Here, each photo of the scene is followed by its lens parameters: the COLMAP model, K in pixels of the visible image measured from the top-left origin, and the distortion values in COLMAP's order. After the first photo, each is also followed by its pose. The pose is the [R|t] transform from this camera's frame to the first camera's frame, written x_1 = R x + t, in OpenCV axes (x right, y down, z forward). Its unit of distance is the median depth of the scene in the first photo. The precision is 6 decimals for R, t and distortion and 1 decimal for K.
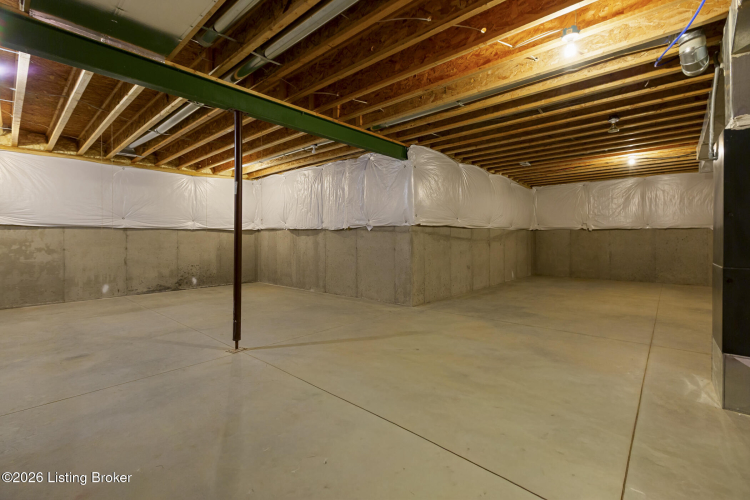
lens RADIAL K [[313.1, 0, 375.1], [0, 313.1, 237.4], [0, 0, 1]] dist [-0.029621, 0.000377]
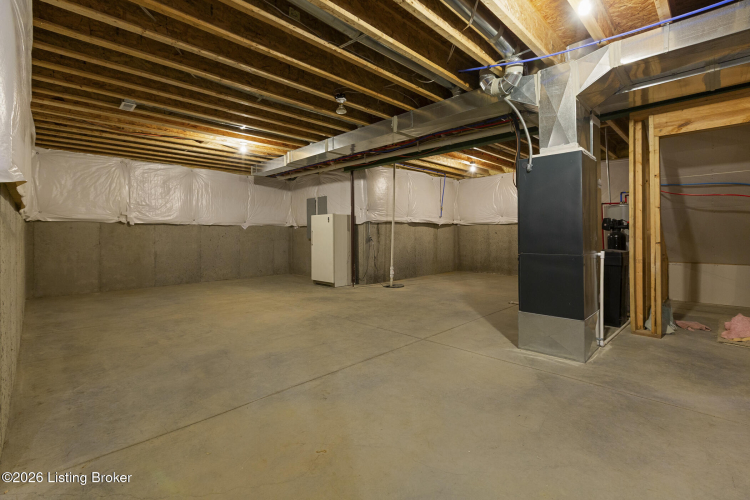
lens RADIAL K [[349.5, 0, 372.6], [0, 349.5, 235.0], [0, 0, 1]] dist [-0.001755, -0.000113]
pose [[0.097798, -0.004377, 0.995197, -0.094922], [0.001904, 0.999989, 0.004211, -0.000146], [-0.995204, 0.001483, 0.097805, 0.370311]]
